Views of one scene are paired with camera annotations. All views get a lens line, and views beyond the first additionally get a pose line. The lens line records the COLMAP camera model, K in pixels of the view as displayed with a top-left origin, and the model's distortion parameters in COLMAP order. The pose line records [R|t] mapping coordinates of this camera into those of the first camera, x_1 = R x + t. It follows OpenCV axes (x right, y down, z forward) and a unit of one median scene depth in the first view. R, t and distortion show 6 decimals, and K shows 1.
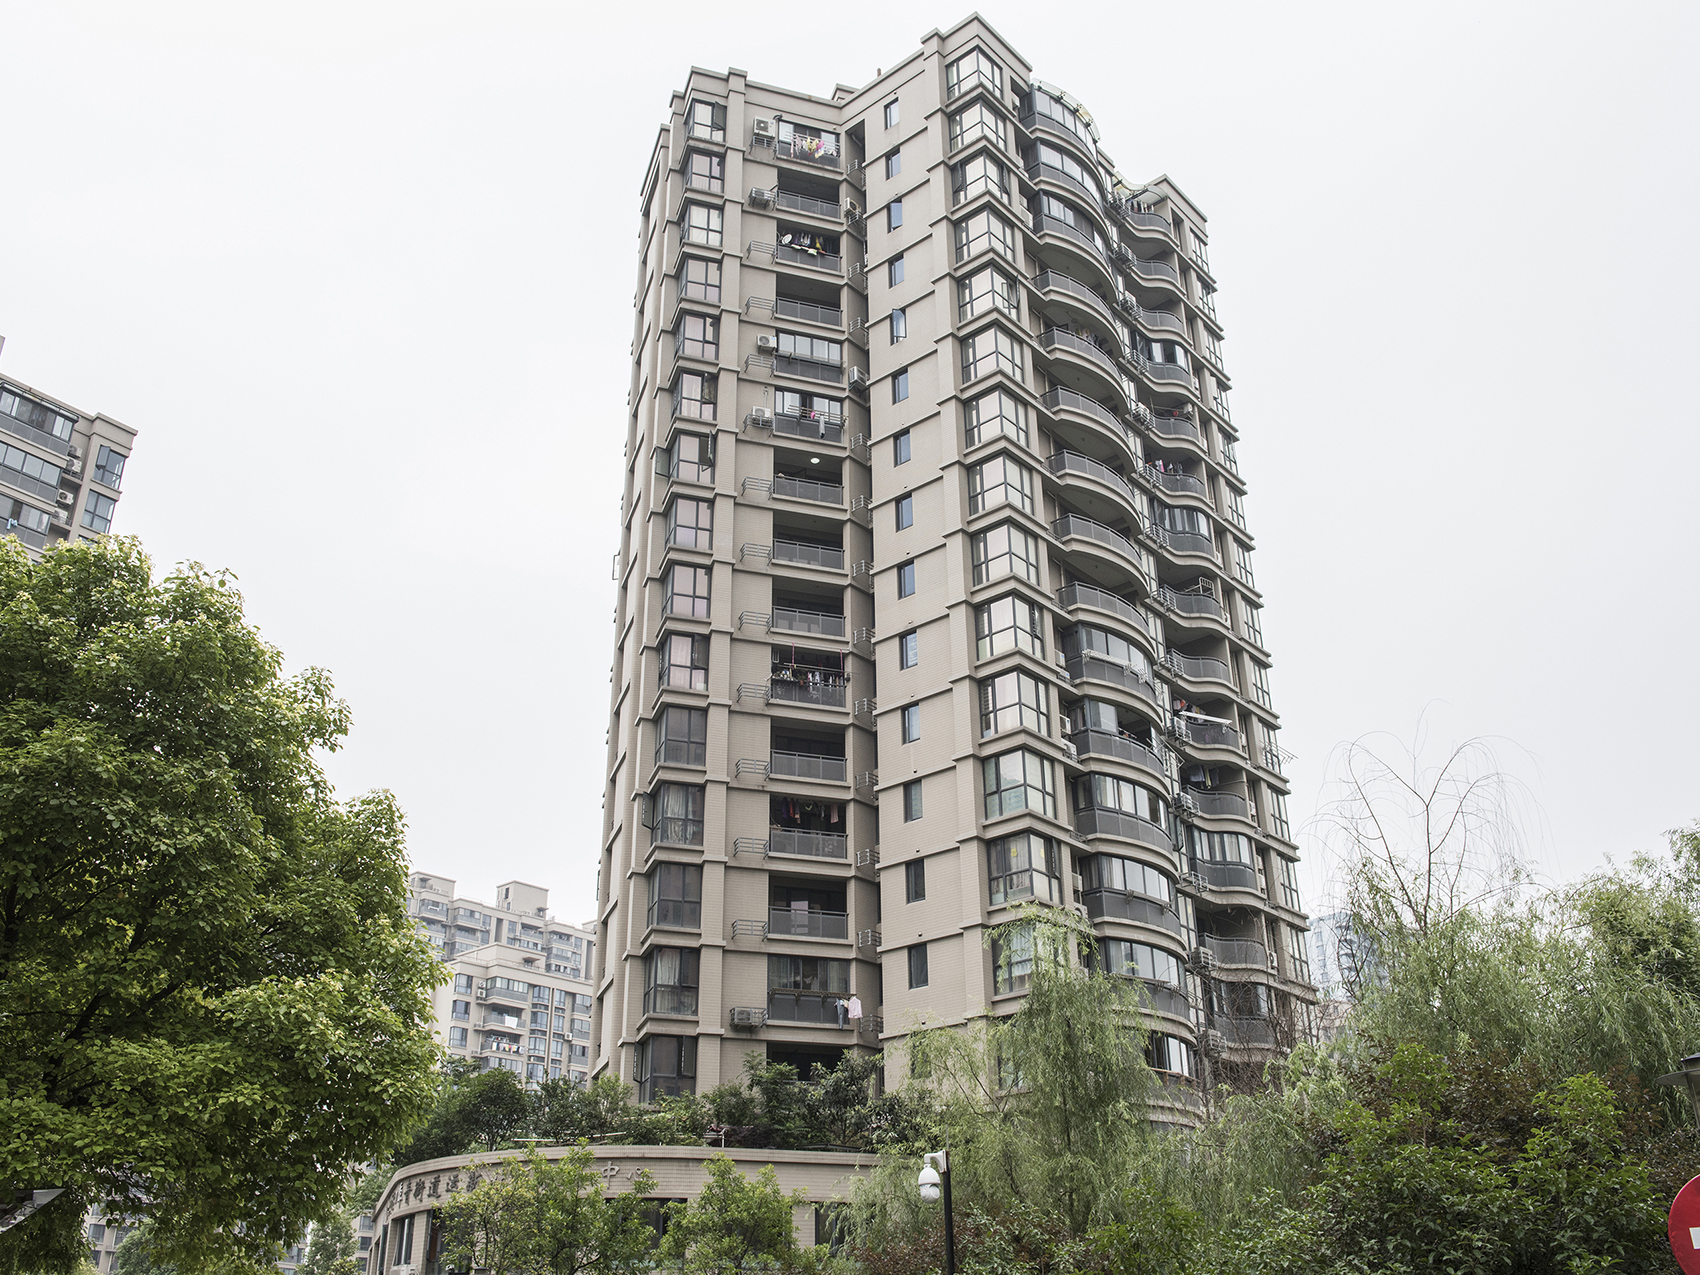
lens RADIAL K [[1551.0, 0, 850.0], [0, 1551.0, 637.5], [0, 0, 1]] dist [0.007851, 0.002911]
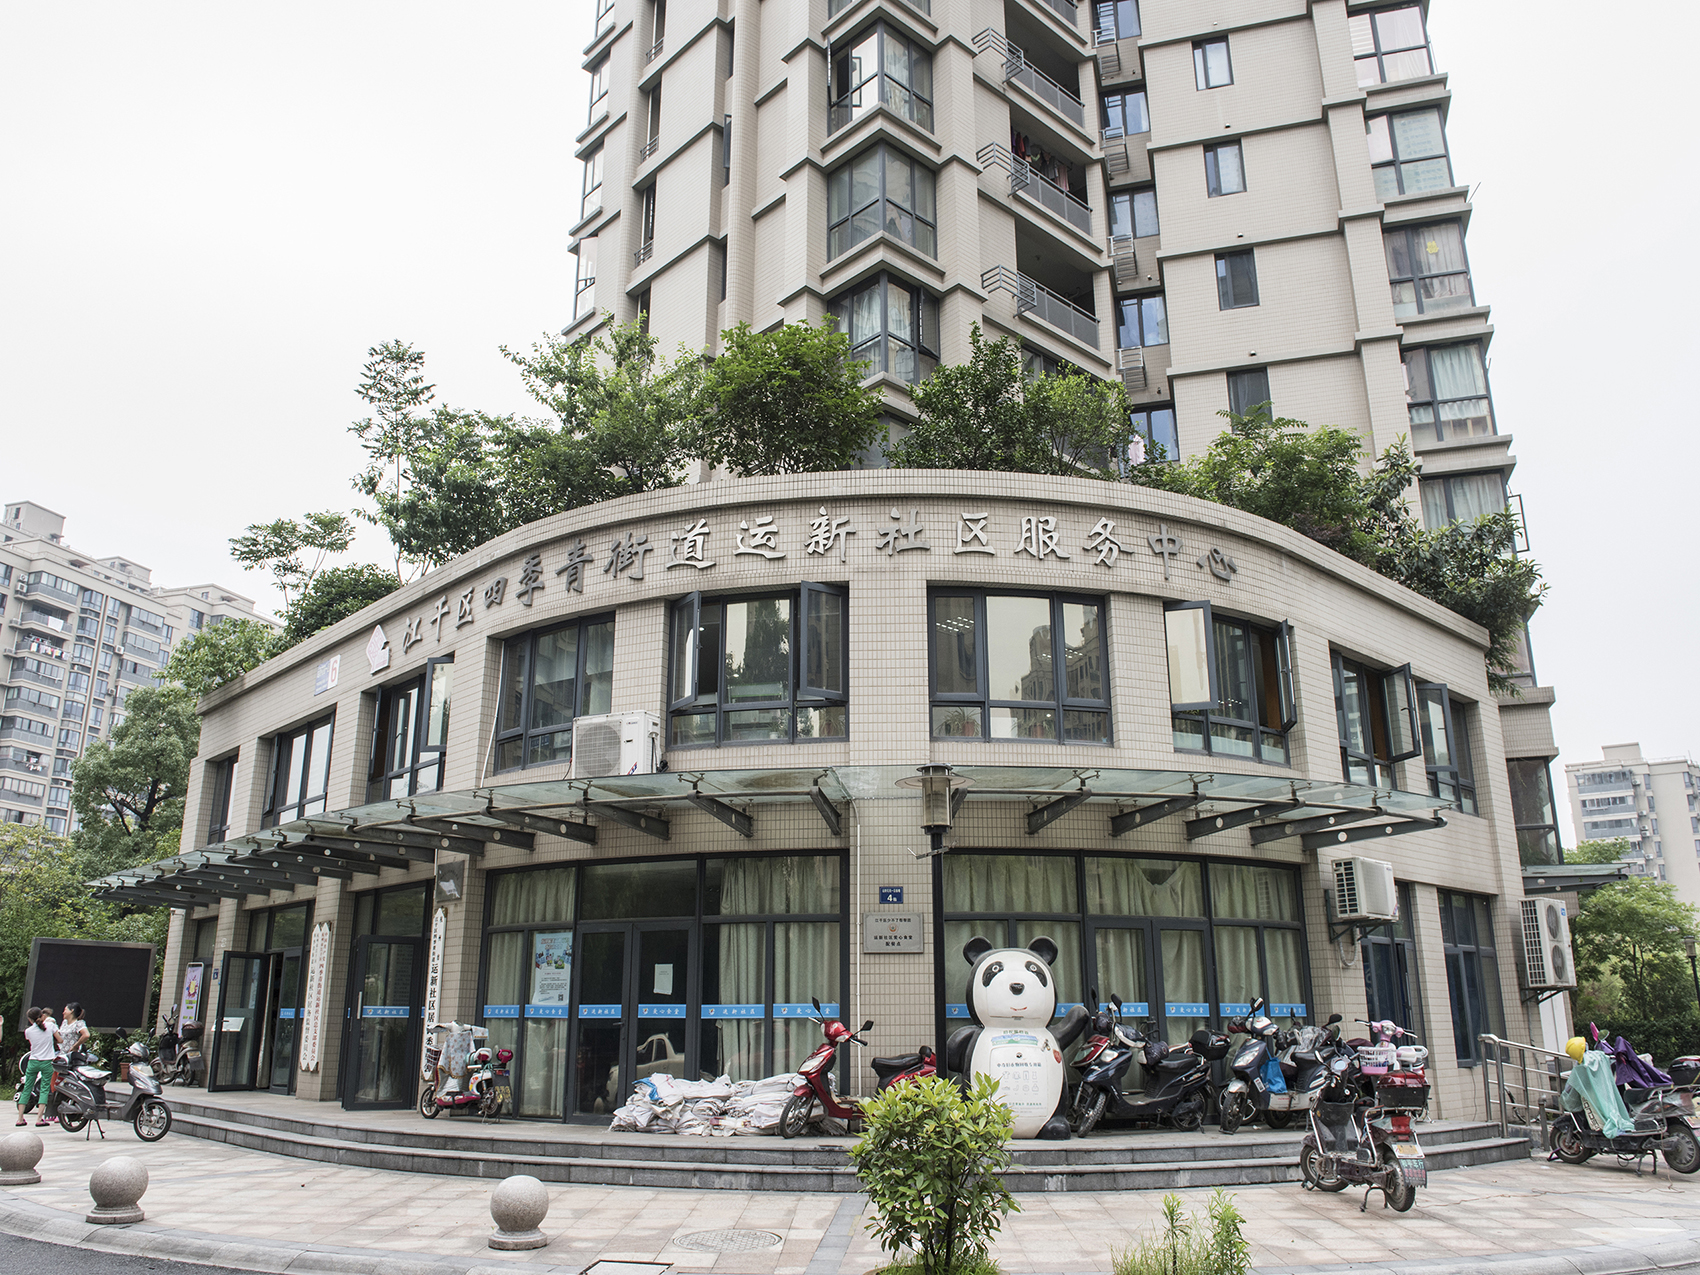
lens RADIAL K [[1336.8, 0, 850.0], [0, 1336.8, 637.5], [0, 0, 1]] dist [-0.040256, -0.005797]
pose [[0.918035, 0.127544, 0.375426, -0.082420], [-0.187362, 0.974013, 0.127255, 0.074171], [-0.349440, -0.187165, 0.918075, 0.149067]]
